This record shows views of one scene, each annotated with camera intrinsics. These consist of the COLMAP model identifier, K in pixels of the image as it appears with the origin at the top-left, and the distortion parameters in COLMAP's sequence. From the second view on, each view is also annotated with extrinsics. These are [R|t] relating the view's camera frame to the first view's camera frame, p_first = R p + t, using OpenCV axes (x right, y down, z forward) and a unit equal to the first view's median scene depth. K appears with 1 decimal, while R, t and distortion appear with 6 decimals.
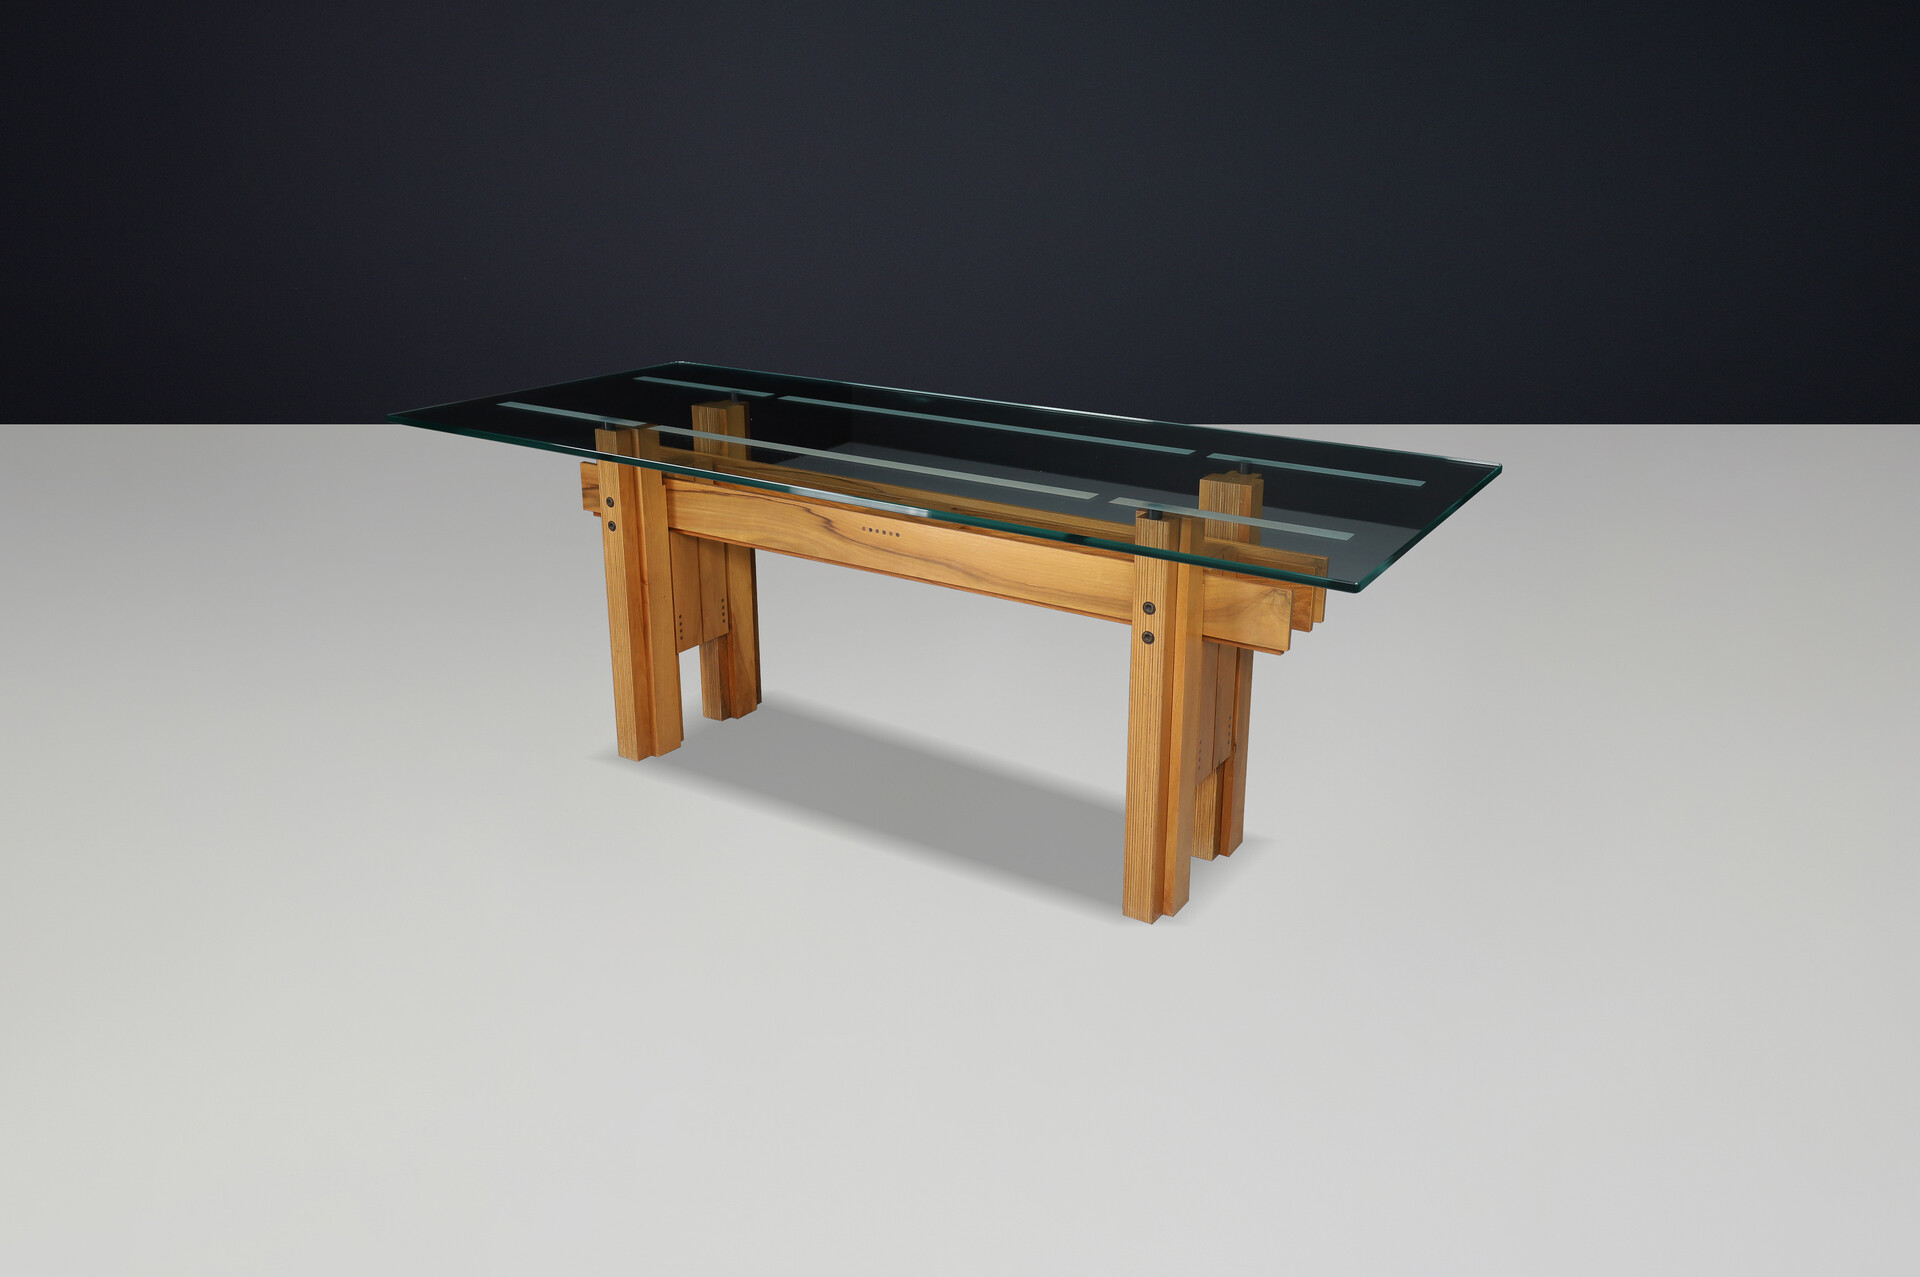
lens RADIAL K [[1591.2, 0, 942.5], [0, 1591.2, 538.4], [0, 0, 1]] dist [0.021646, 0.000274]
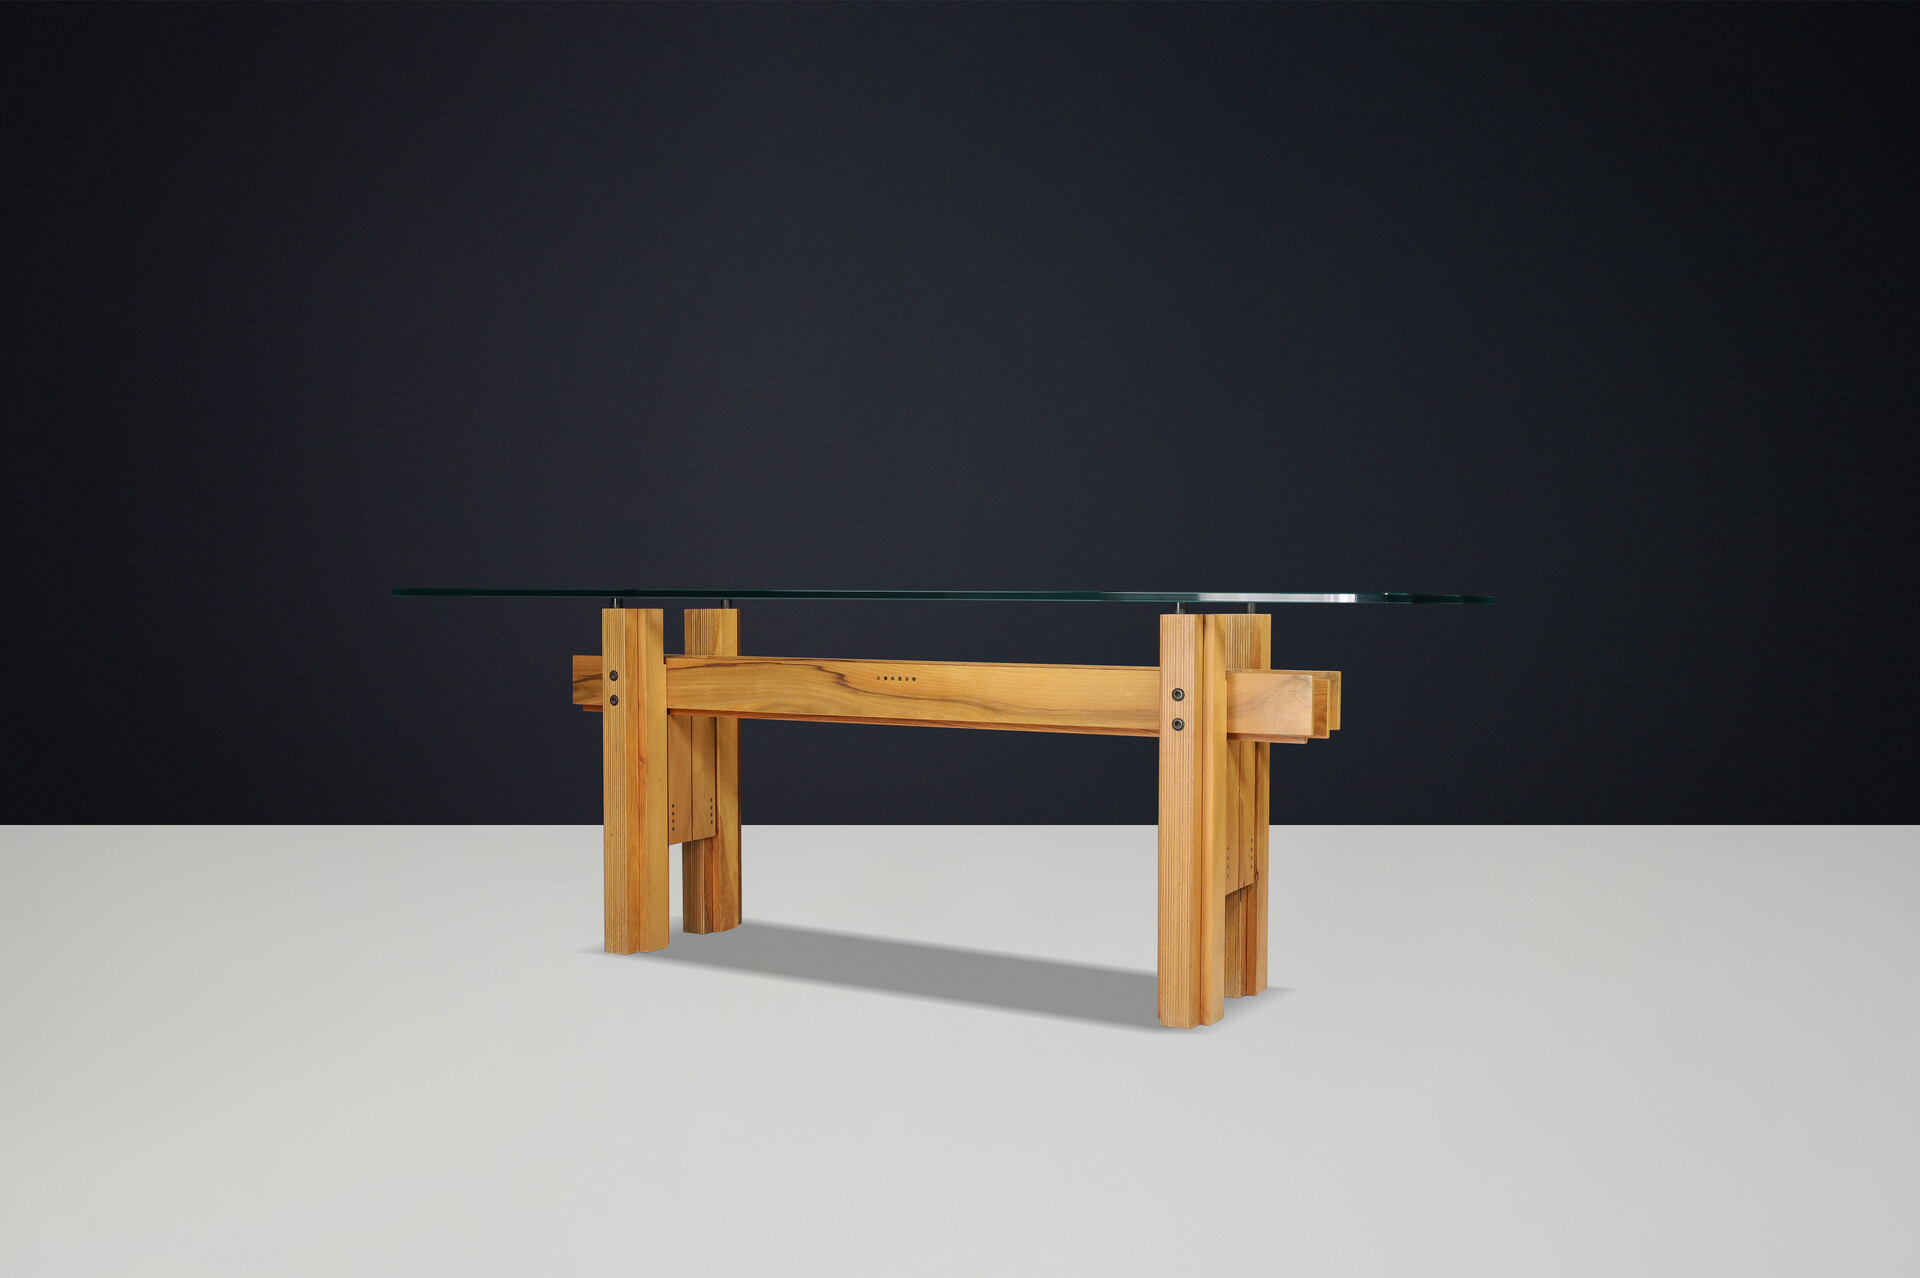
lens RADIAL K [[1951.7, 0, 849.6], [0, 1951.7, 592.3], [0, 0, 1]] dist [-0.010080, 0.000000]
pose [[0.999172, 0.001947, 0.040627, -0.117363], [0.009108, 0.962778, -0.270139, 0.274442], [-0.039641, 0.270285, 0.961964, -0.208371]]
